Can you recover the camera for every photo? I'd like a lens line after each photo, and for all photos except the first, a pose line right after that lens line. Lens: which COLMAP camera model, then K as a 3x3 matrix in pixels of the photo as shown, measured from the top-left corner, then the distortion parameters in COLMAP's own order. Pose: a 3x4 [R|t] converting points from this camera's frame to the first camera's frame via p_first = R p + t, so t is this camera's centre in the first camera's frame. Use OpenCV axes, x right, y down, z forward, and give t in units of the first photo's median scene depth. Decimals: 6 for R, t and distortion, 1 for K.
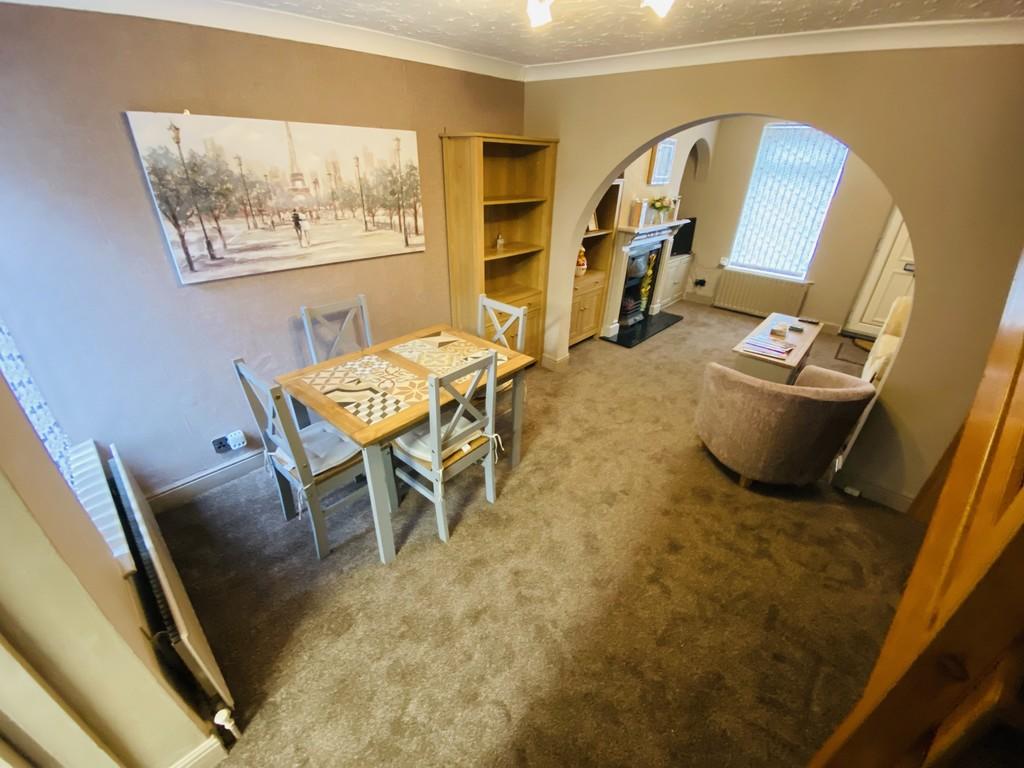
lens RADIAL K [[415.9, 0, 512.0], [0, 415.9, 384.0], [0, 0, 1]] dist [0.029264, -0.023716]
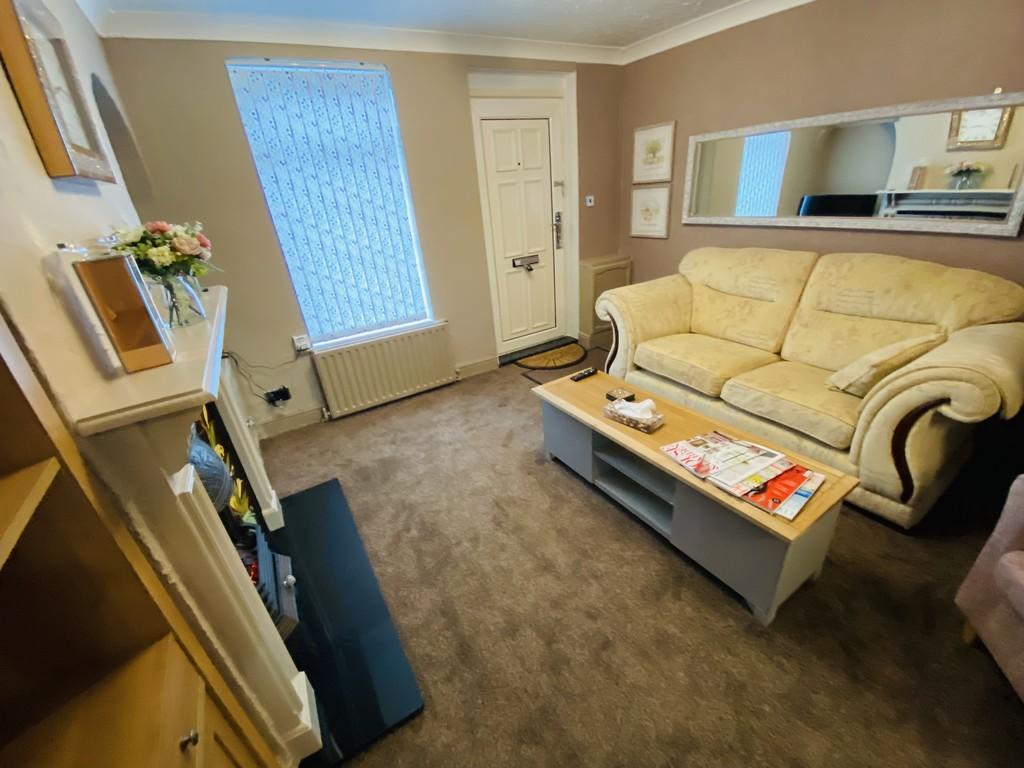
lens RADIAL K [[415.9, 0, 512.0], [0, 415.9, 384.0], [0, 0, 1]] dist [0.029264, -0.023716]
pose [[0.275491, -0.460888, 0.843615, 0.285529], [0.534673, 0.802772, 0.263972, -0.565552], [-0.798892, 0.378336, 0.467581, 1.316995]]
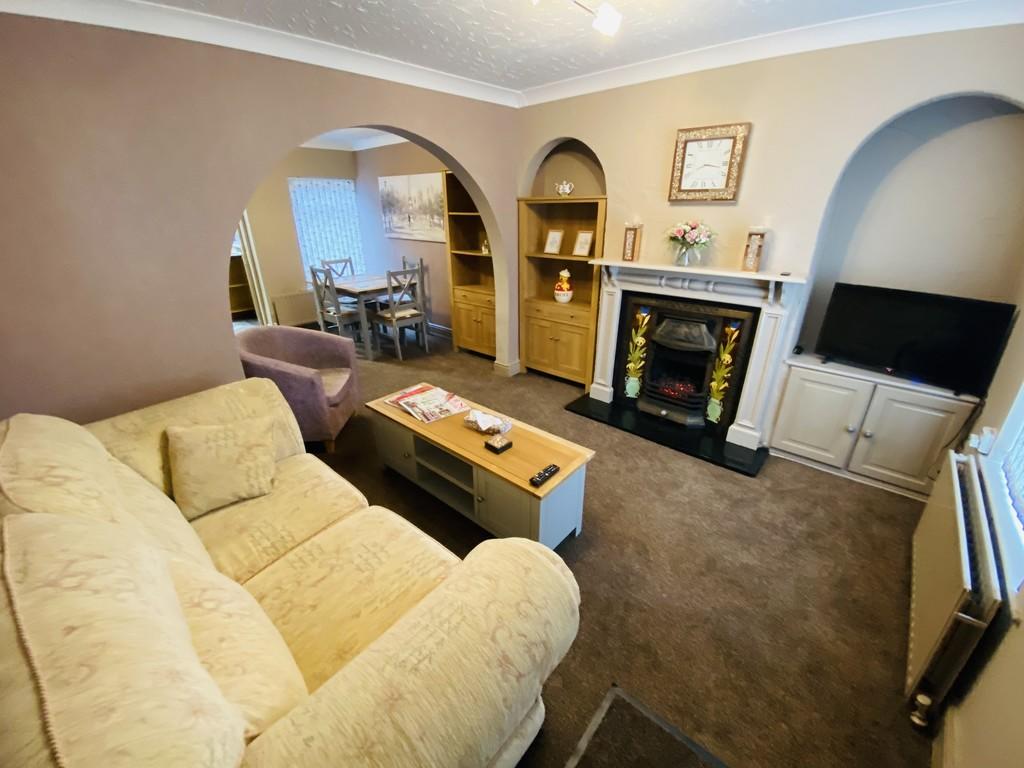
lens RADIAL K [[415.9, 0, 512.0], [0, 415.9, 384.0], [0, 0, 1]] dist [0.029264, -0.023716]
pose [[0.011583, 0.353963, -0.935188, 1.762024], [-0.480895, 0.821962, 0.305152, -0.559870], [0.876702, 0.446193, 0.179740, 1.363993]]
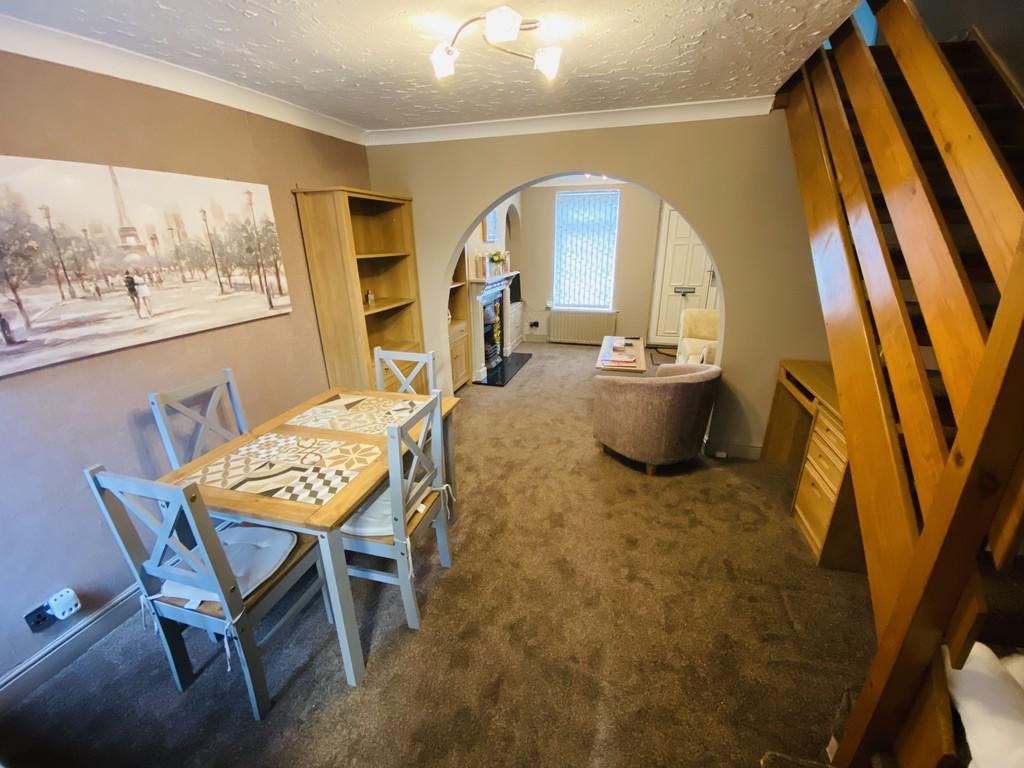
lens RADIAL K [[415.9, 0, 512.0], [0, 415.9, 384.0], [0, 0, 1]] dist [0.029264, -0.023716]
pose [[0.897300, -0.182432, 0.401960, -0.209238], [0.241163, 0.965293, -0.100247, 0.030763], [-0.369721, 0.186890, 0.910153, 0.064945]]
